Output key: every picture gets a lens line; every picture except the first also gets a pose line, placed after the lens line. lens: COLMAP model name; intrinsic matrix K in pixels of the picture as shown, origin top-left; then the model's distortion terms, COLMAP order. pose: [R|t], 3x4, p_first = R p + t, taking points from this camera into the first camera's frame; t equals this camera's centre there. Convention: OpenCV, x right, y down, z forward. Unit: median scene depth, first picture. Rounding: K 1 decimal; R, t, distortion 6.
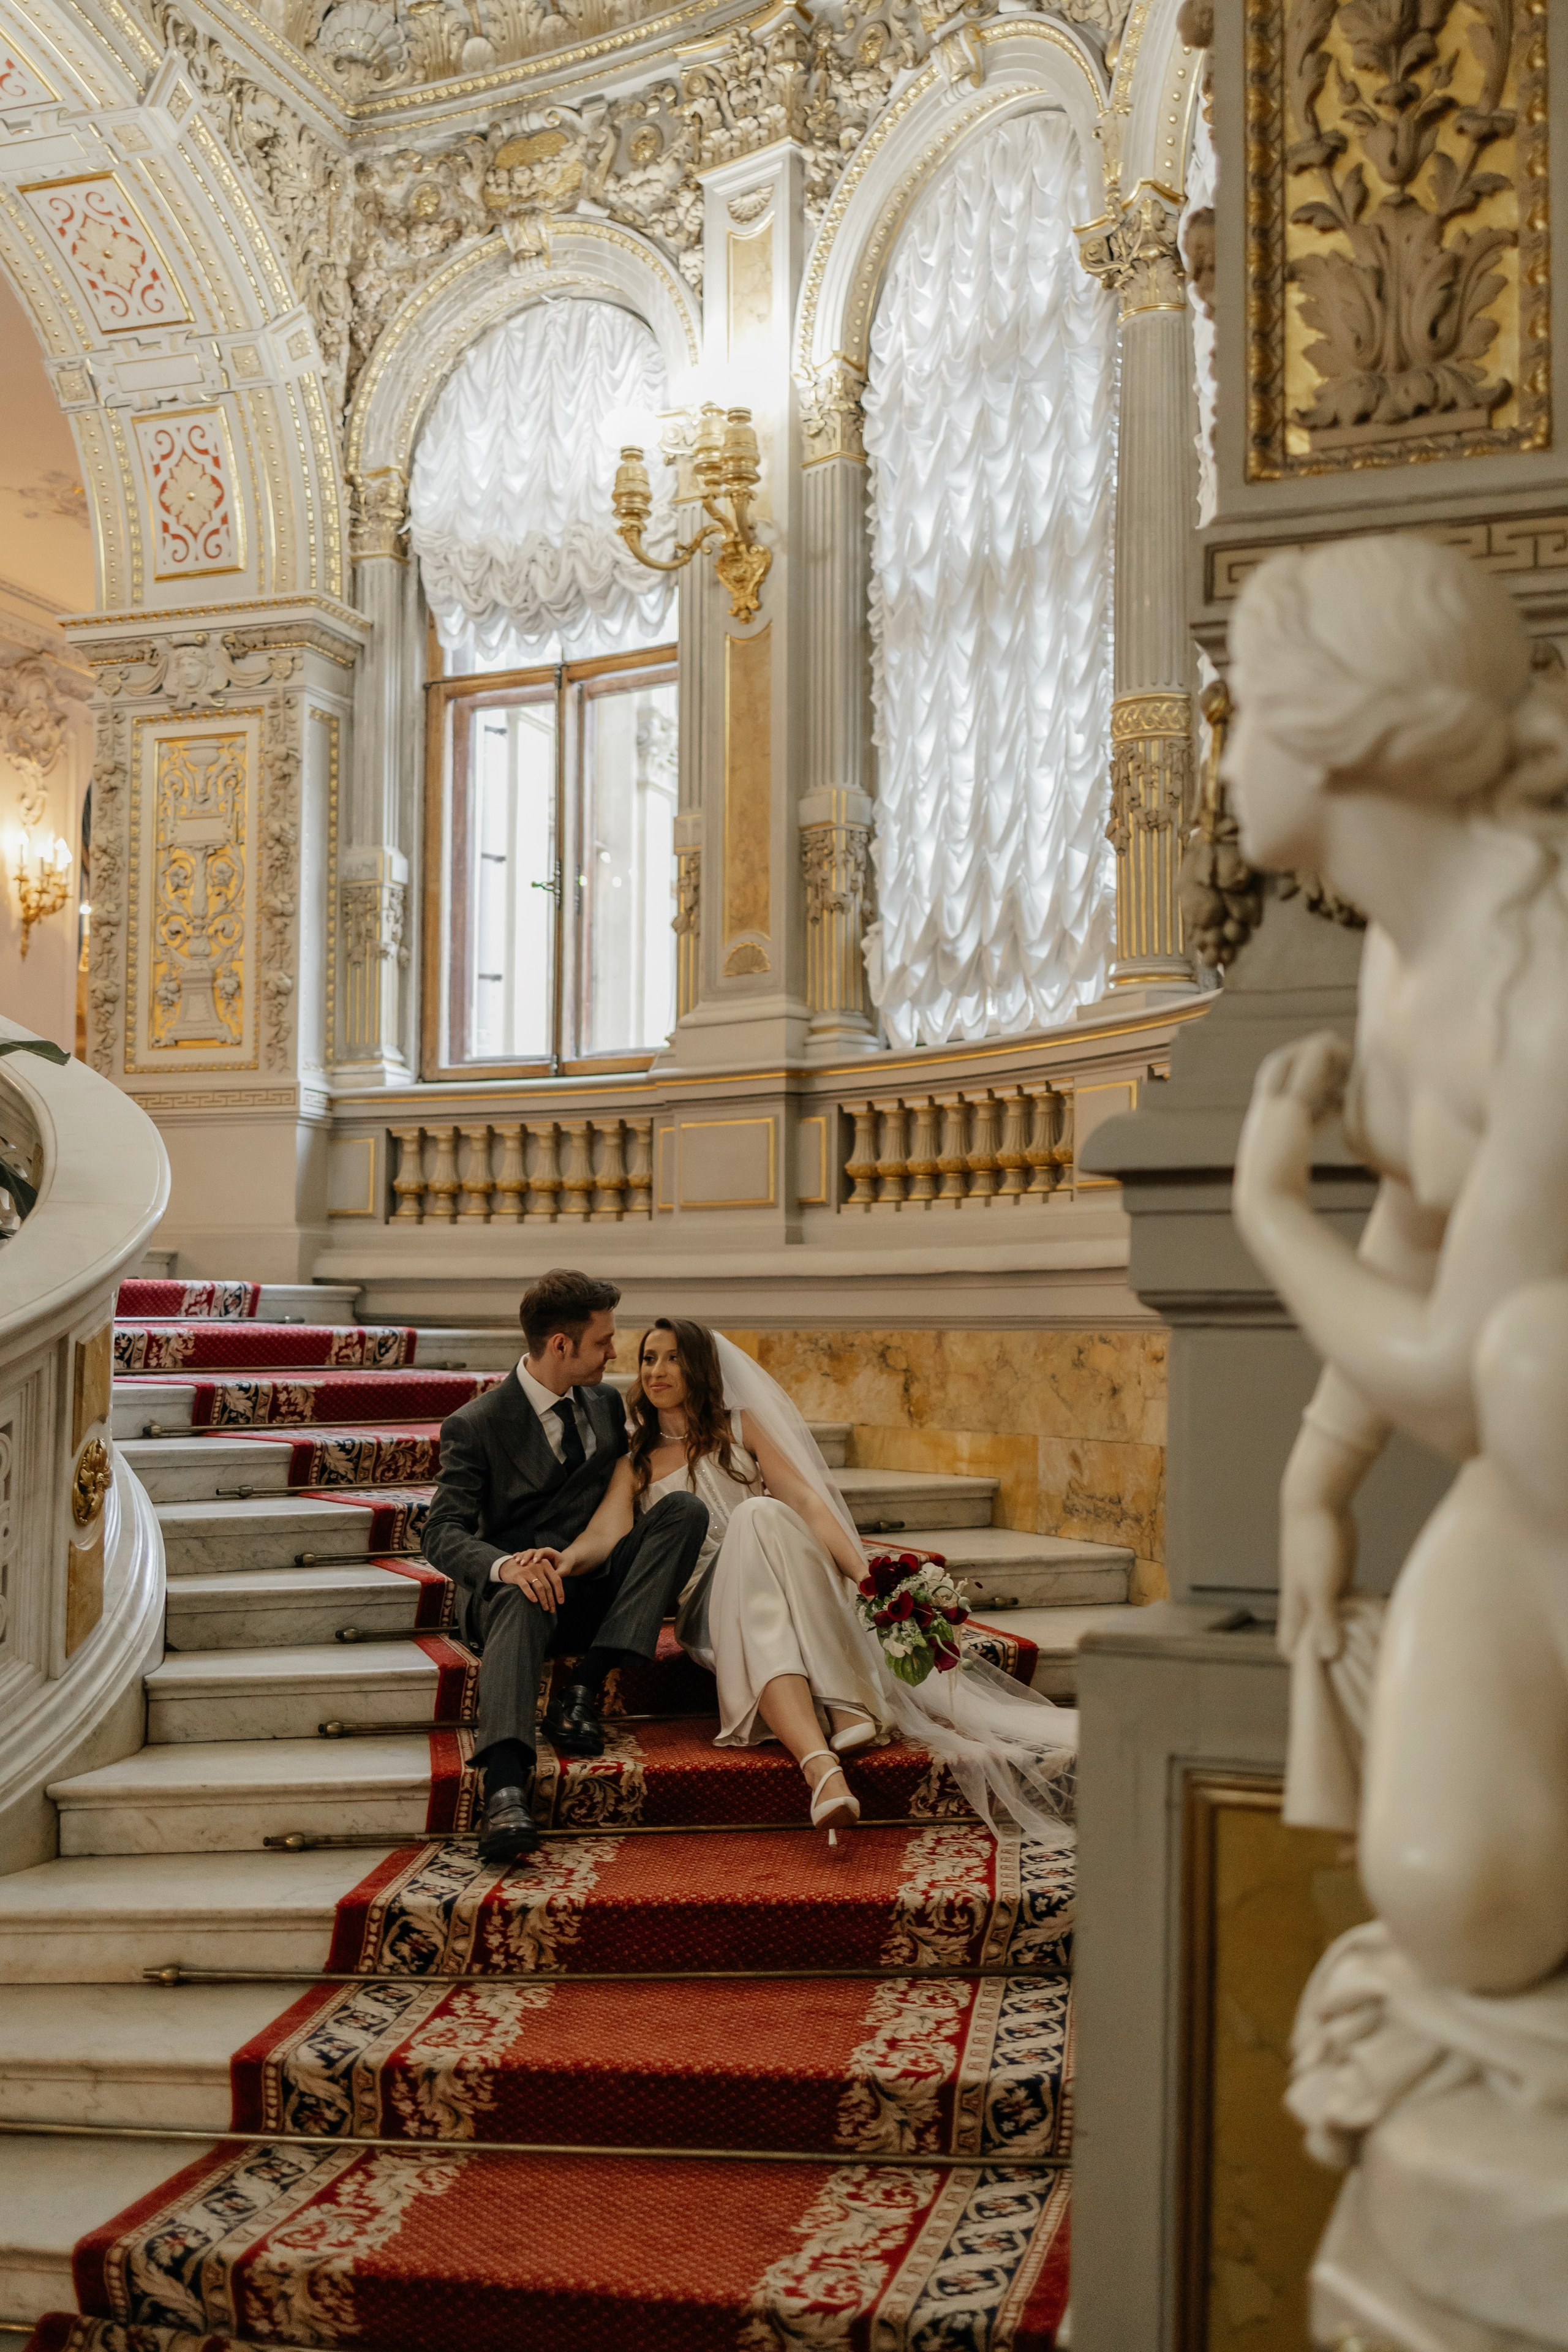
lens RADIAL K [[2805.6, 0, 848.5], [0, 2805.6, 1186.7], [0, 0, 1]] dist [0.037729, 0.000052]
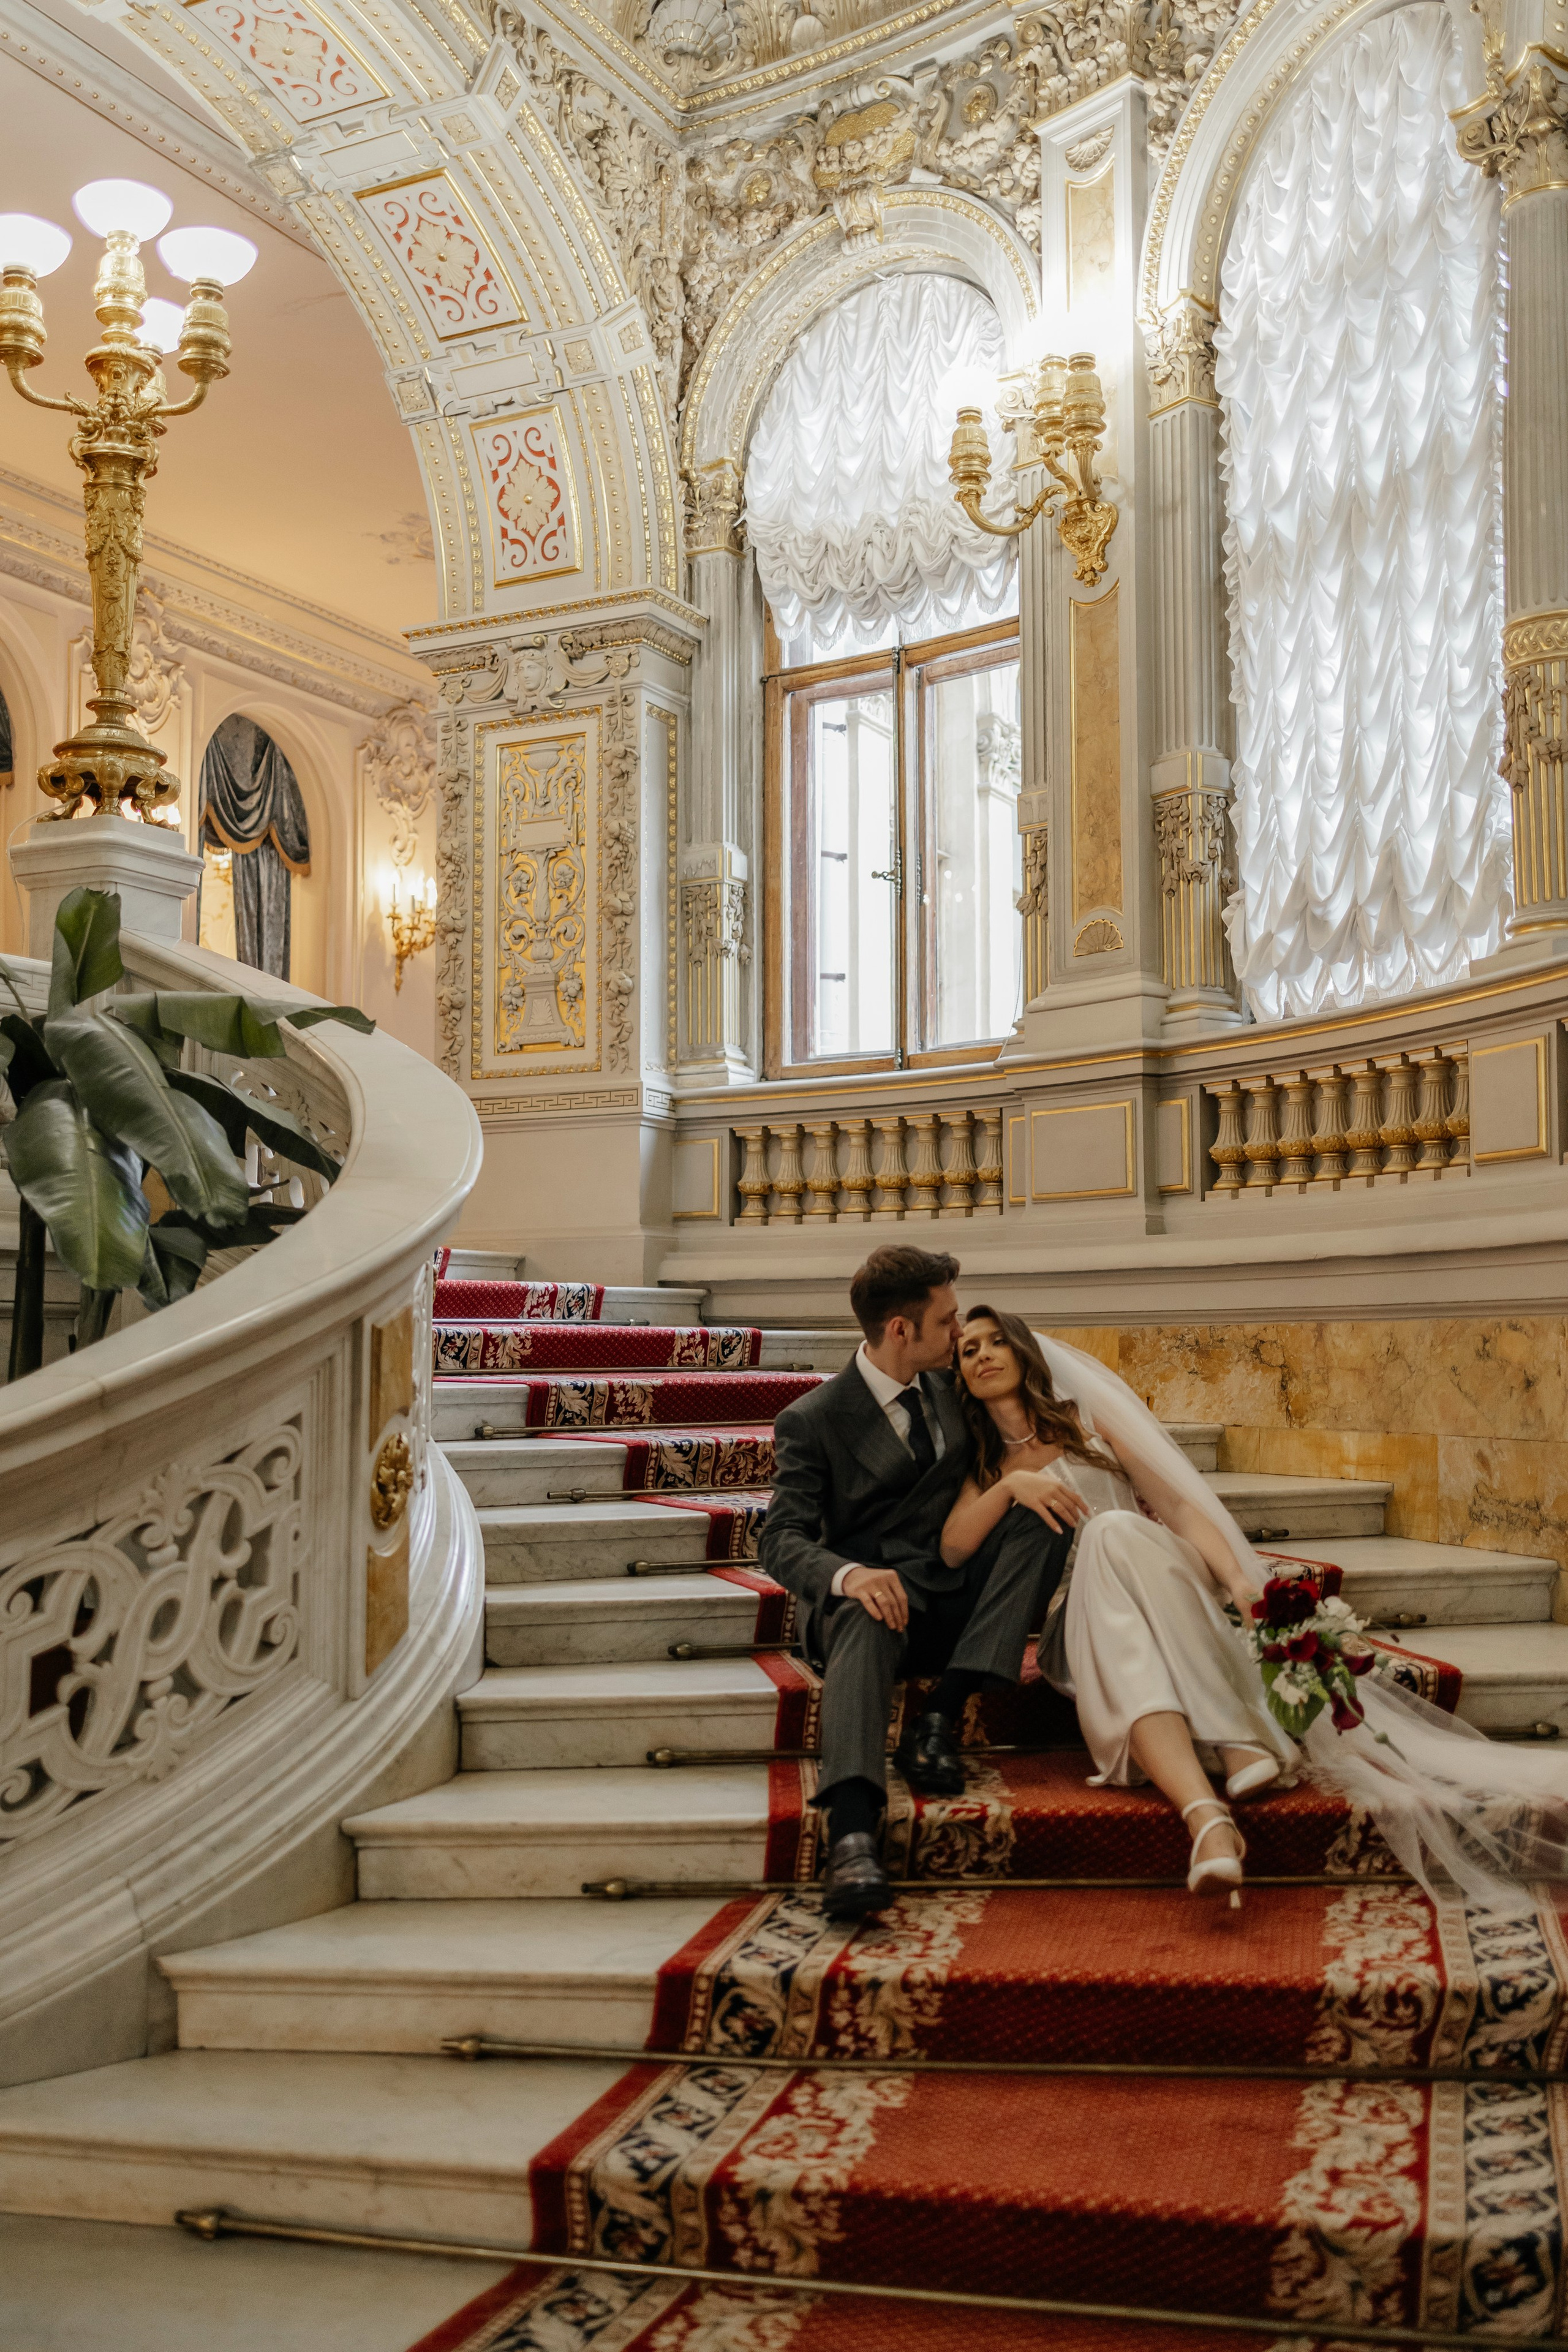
lens RADIAL K [[2574.0, 0, 788.2], [0, 2574.0, 1195.9], [0, 0, 1]] dist [0.036137, -0.008444]
pose [[0.988644, -0.018053, -0.149187, -0.011315], [0.016187, 0.999775, -0.013714, 0.016342], [0.149401, 0.011143, 0.988714, 0.120833]]
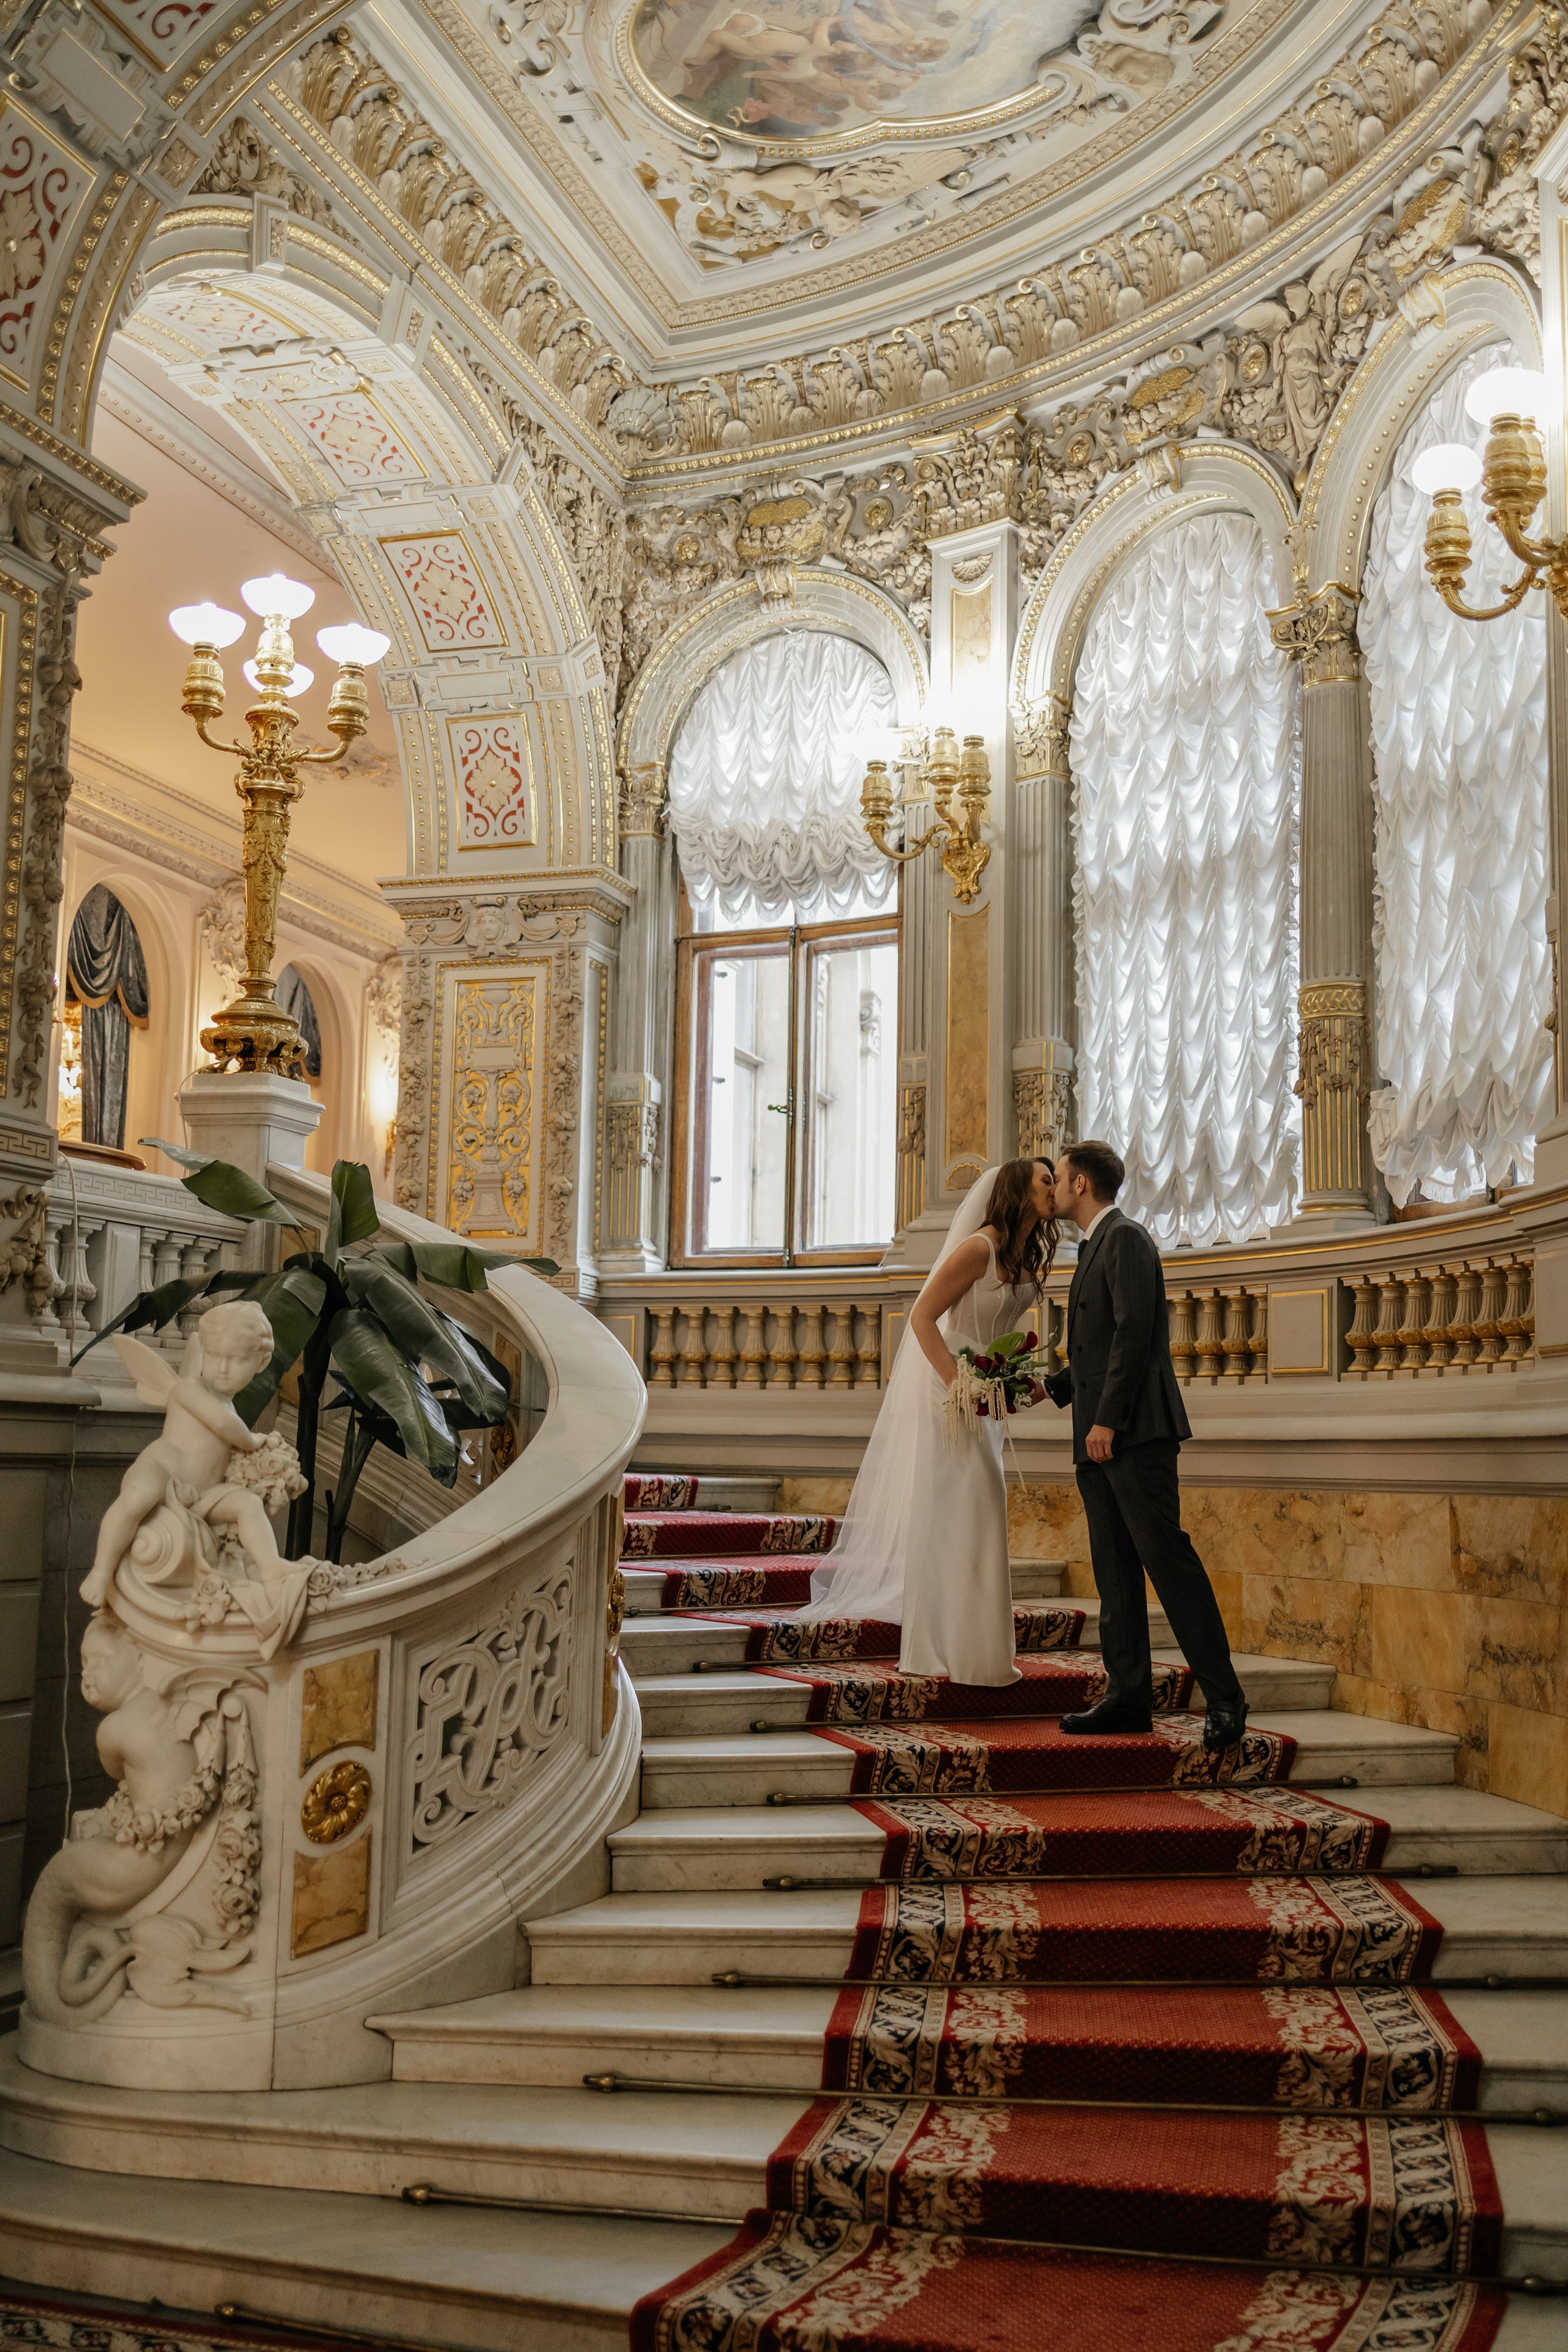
lens RADIAL K [[2625.7, 0, 856.7], [0, 2625.7, 1185.3], [0, 0, 1]] dist [0.030749, -0.048691]
pose [[0.999055, 0.018034, 0.039556, -0.126282], [-0.015873, 0.998399, -0.054283, -0.014135], [-0.040472, 0.053604, 0.997742, -0.136212]]
